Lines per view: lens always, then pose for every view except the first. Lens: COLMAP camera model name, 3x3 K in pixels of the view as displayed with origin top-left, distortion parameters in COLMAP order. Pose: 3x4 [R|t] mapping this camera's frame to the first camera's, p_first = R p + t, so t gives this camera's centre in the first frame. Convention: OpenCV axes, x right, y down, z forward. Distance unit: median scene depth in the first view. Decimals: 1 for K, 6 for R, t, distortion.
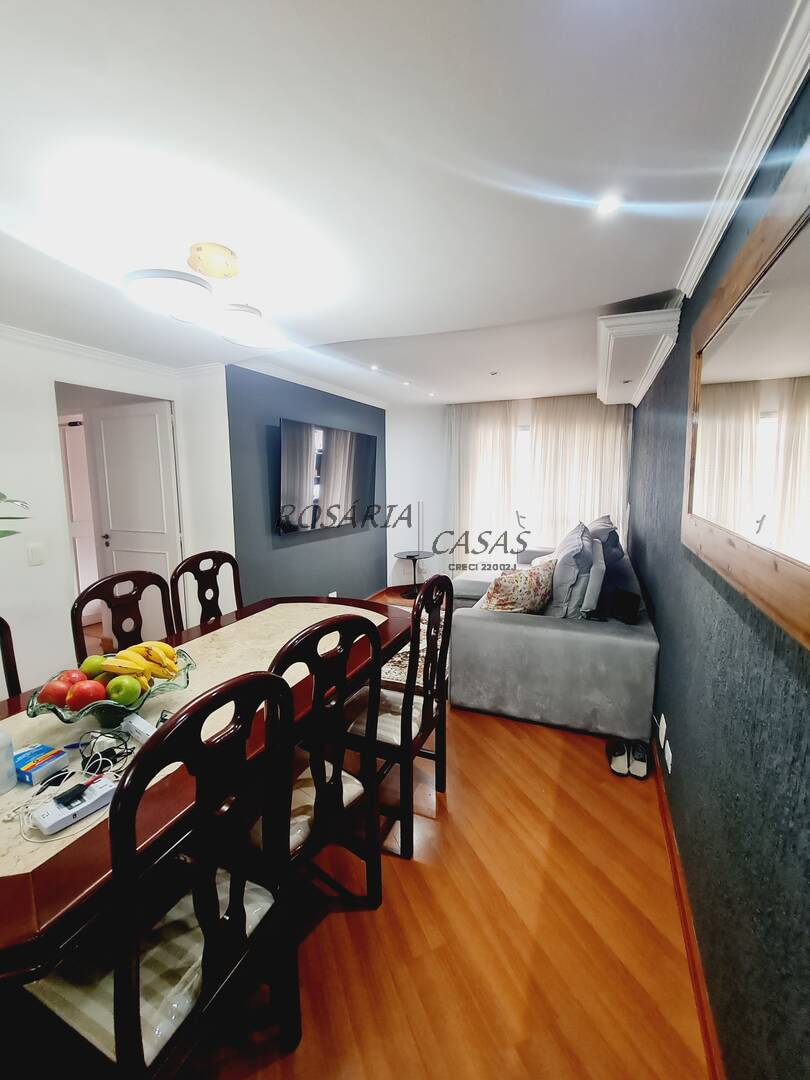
lens RADIAL K [[442.7, 0, 408.6], [0, 442.7, 530.6], [0, 0, 1]] dist [0.000222, -0.000203]
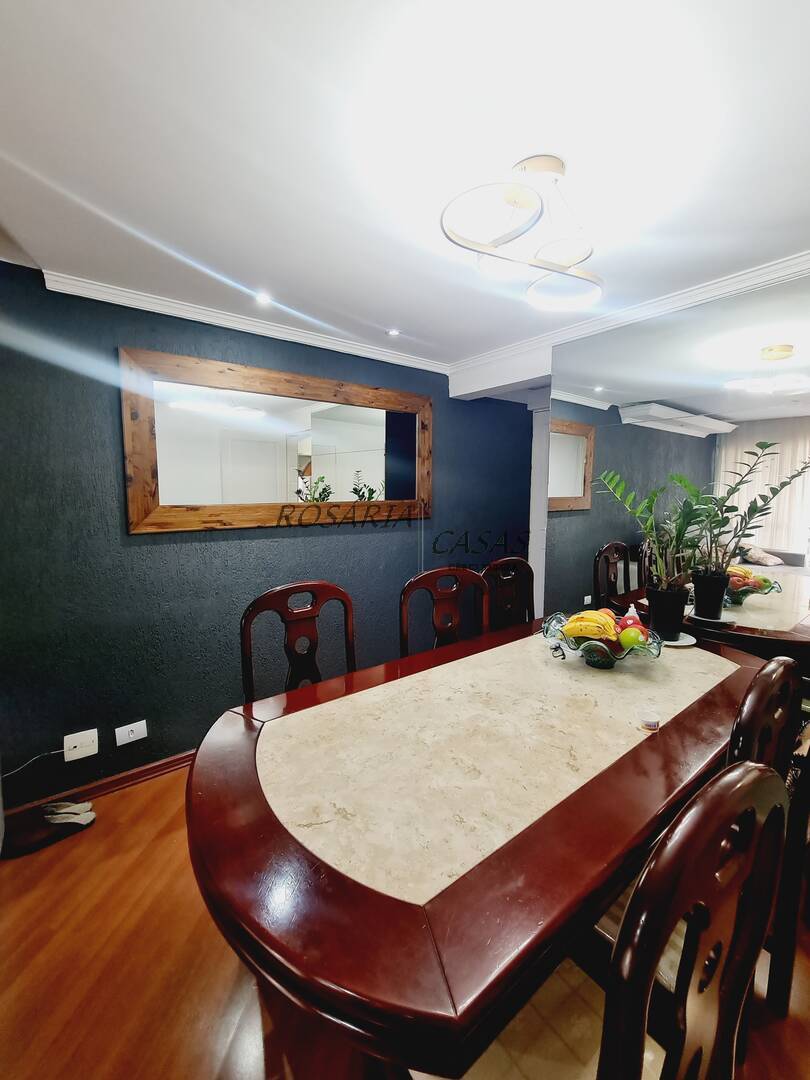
lens RADIAL K [[442.7, 0, 408.6], [0, 442.7, 530.6], [0, 0, 1]] dist [0.000222, -0.000203]
pose [[-0.870272, -0.045798, 0.490438, -0.450862], [0.063051, 0.977120, 0.203129, -0.134810], [-0.488519, 0.207700, -0.847472, 1.301645]]
